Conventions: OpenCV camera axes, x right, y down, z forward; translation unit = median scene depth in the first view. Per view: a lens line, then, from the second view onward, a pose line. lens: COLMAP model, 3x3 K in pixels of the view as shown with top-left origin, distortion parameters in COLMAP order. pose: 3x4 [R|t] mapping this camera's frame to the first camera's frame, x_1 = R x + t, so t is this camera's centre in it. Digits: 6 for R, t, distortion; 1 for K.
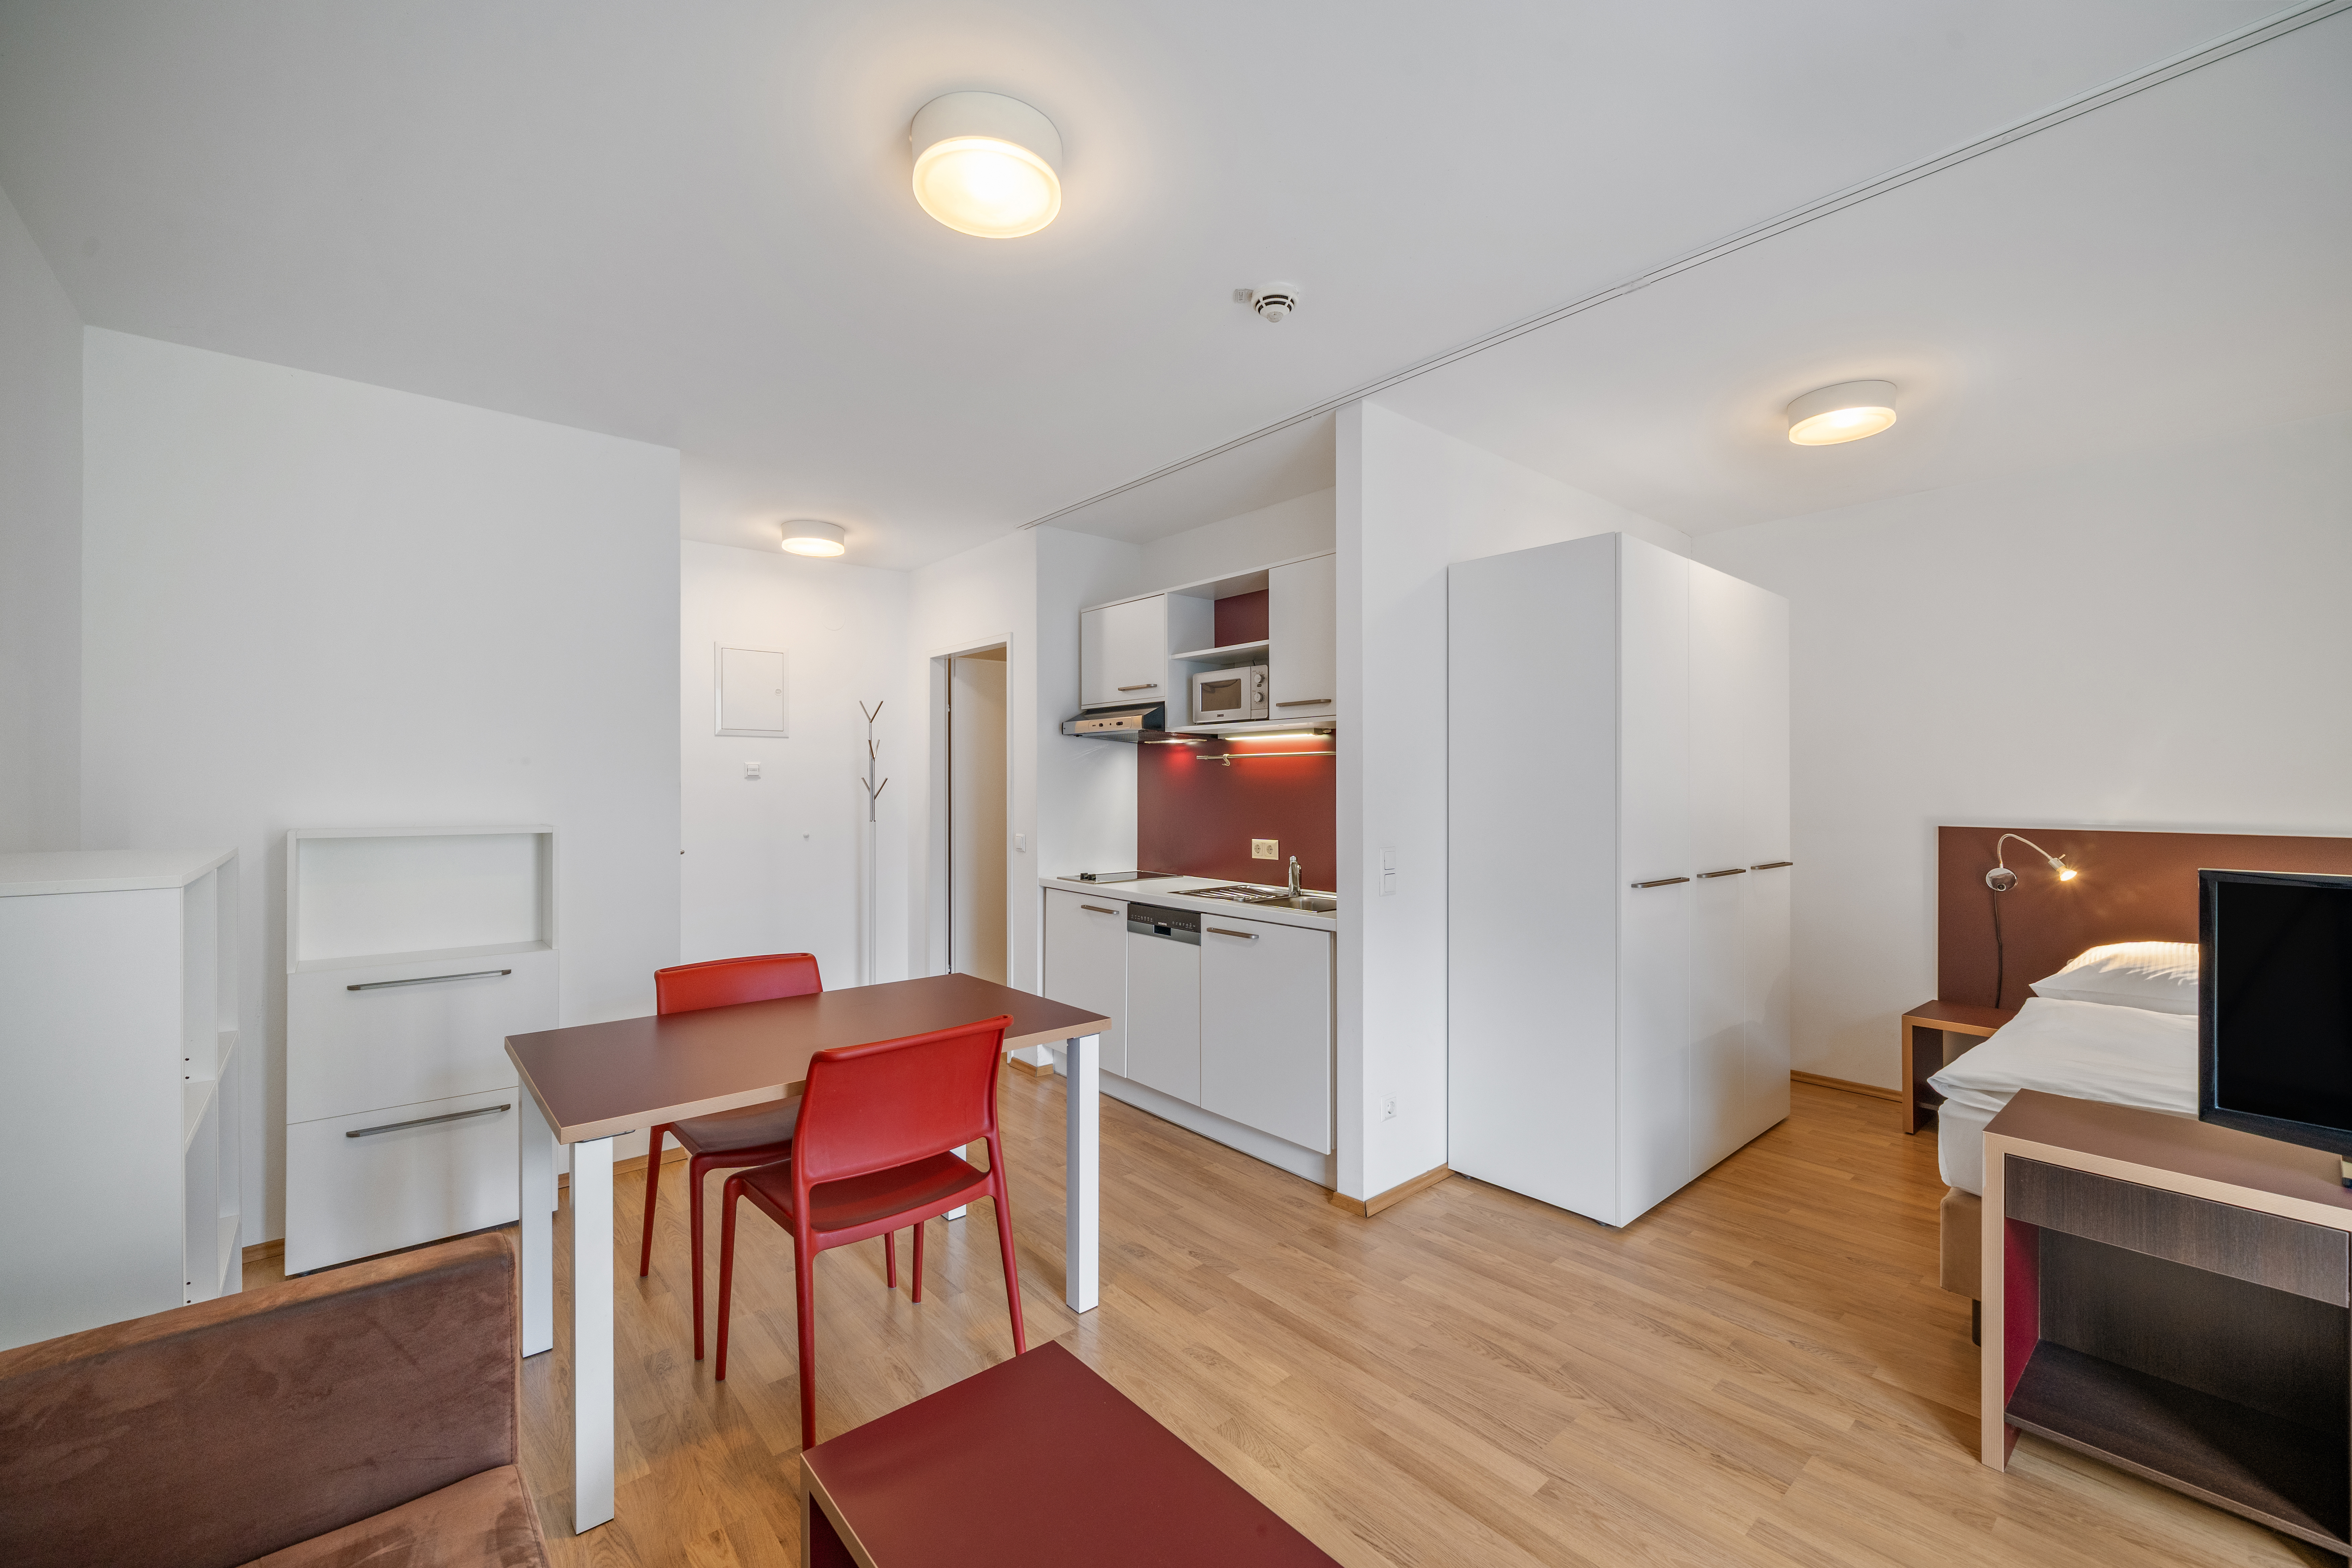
lens RADIAL K [[962.1, 0, 1210.4], [0, 962.1, 775.0], [0, 0, 1]] dist [-0.000515, 0.000096]
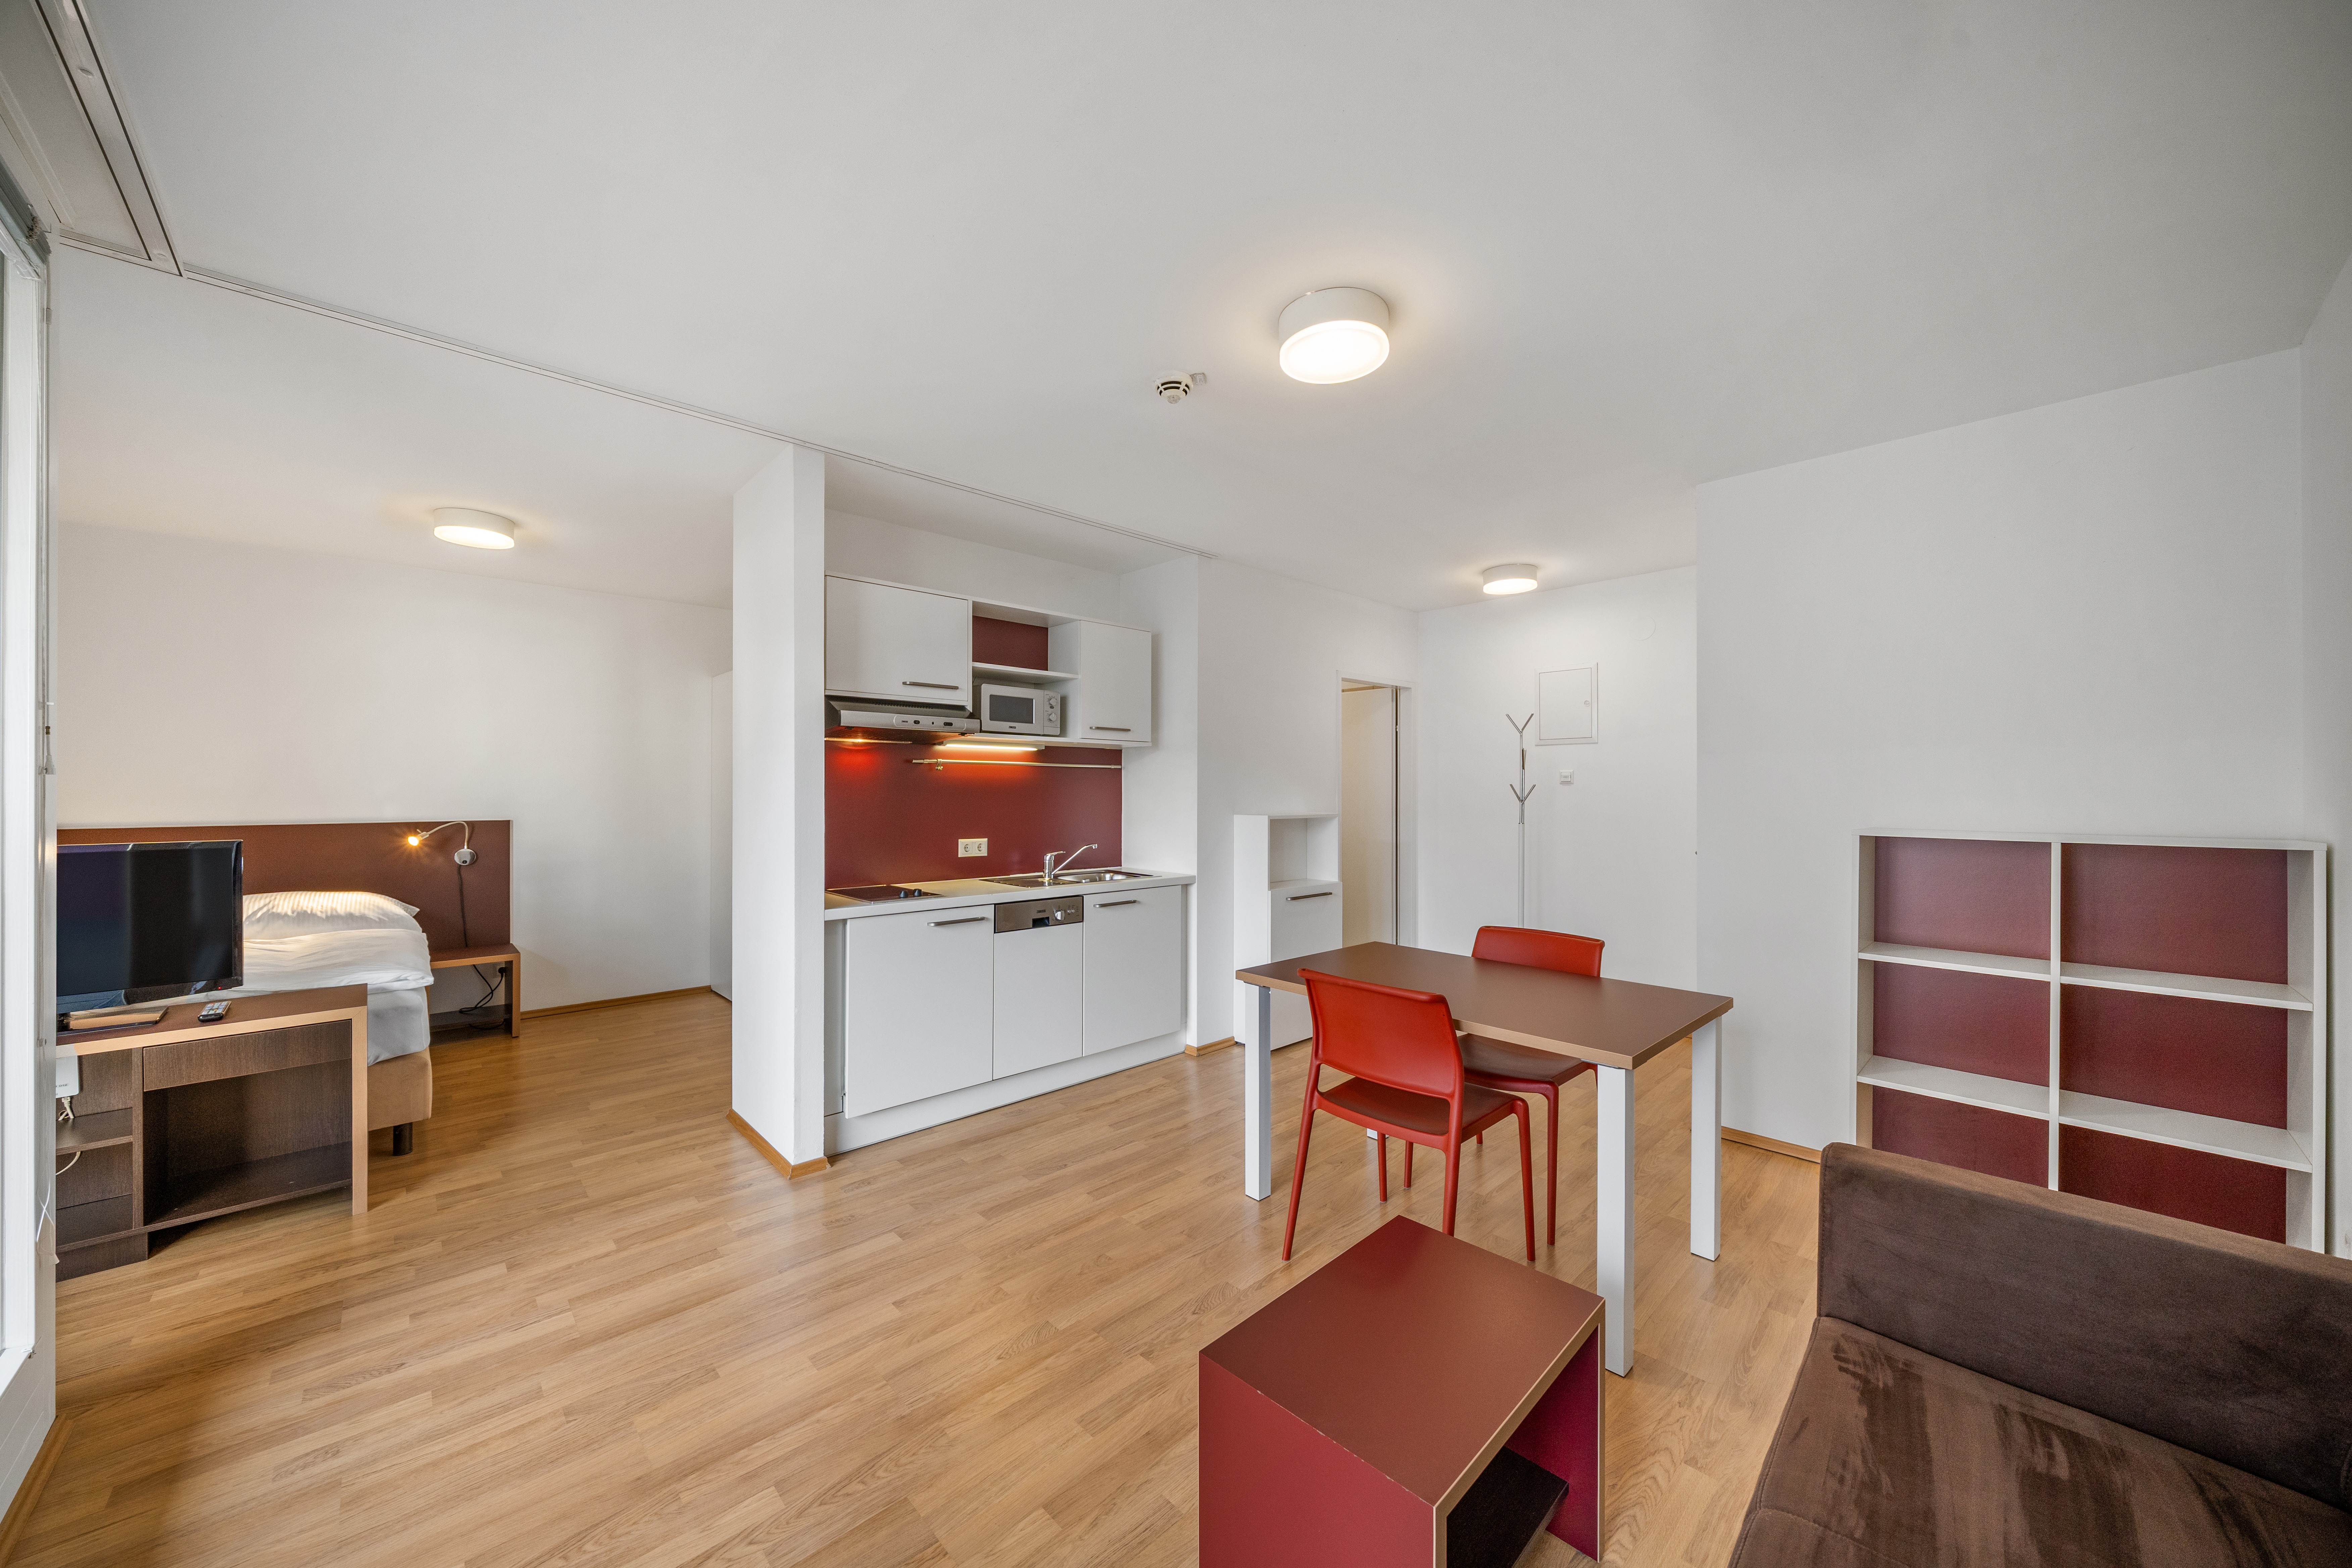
lens RADIAL K [[838.0, 0, 1173.0], [0, 838.0, 781.9], [0, 0, 1]] dist [-0.000507, -0.000124]
pose [[-0.006441, 0.012038, 0.999907, -0.954216], [-0.012892, 0.999843, -0.012120, 0.010984], [-0.999896, -0.012969, -0.006284, 0.811635]]
